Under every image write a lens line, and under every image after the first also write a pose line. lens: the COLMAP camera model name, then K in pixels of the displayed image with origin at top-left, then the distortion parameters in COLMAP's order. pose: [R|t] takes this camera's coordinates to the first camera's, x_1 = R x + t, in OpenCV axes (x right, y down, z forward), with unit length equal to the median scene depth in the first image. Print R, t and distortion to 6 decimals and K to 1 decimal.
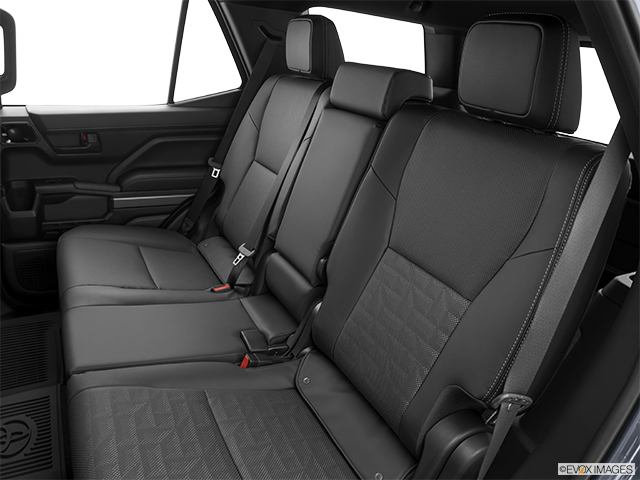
lens RADIAL K [[491.1, 0, 315.0], [0, 491.1, 238.9], [0, 0, 1]] dist [-0.092927, 0.051949]
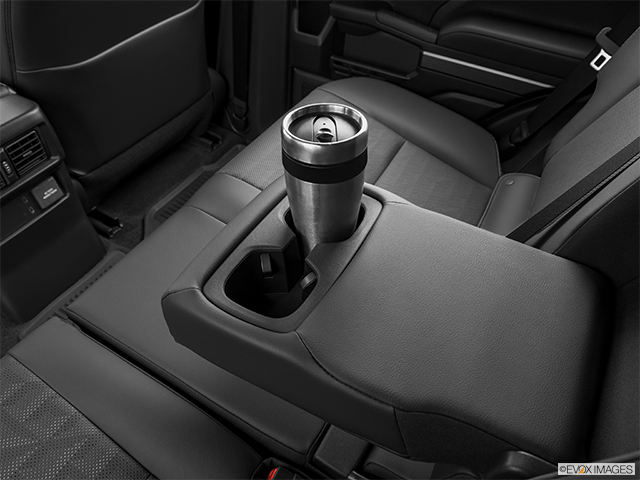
lens RADIAL K [[491.1, 0, 320.7], [0, 491.1, 238.0], [0, 0, 1]] dist [-0.092927, 0.051949]
pose [[0.539564, 0.535436, -0.649753, 0.056179], [-0.279162, 0.841846, 0.461913, -0.132366], [0.794317, -0.067845, 0.603703, 0.489309]]
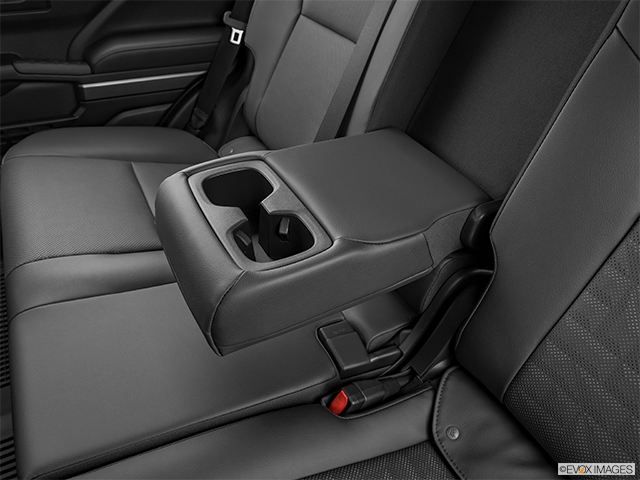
lens RADIAL K [[491.1, 0, 322.1], [0, 491.1, 241.4], [0, 0, 1]] dist [-0.092927, 0.051949]
pose [[0.999591, -0.028605, 0.000283, -0.103048], [0.027330, 0.957864, 0.285919, -0.057405], [-0.008450, -0.285794, 0.958254, 0.326571]]
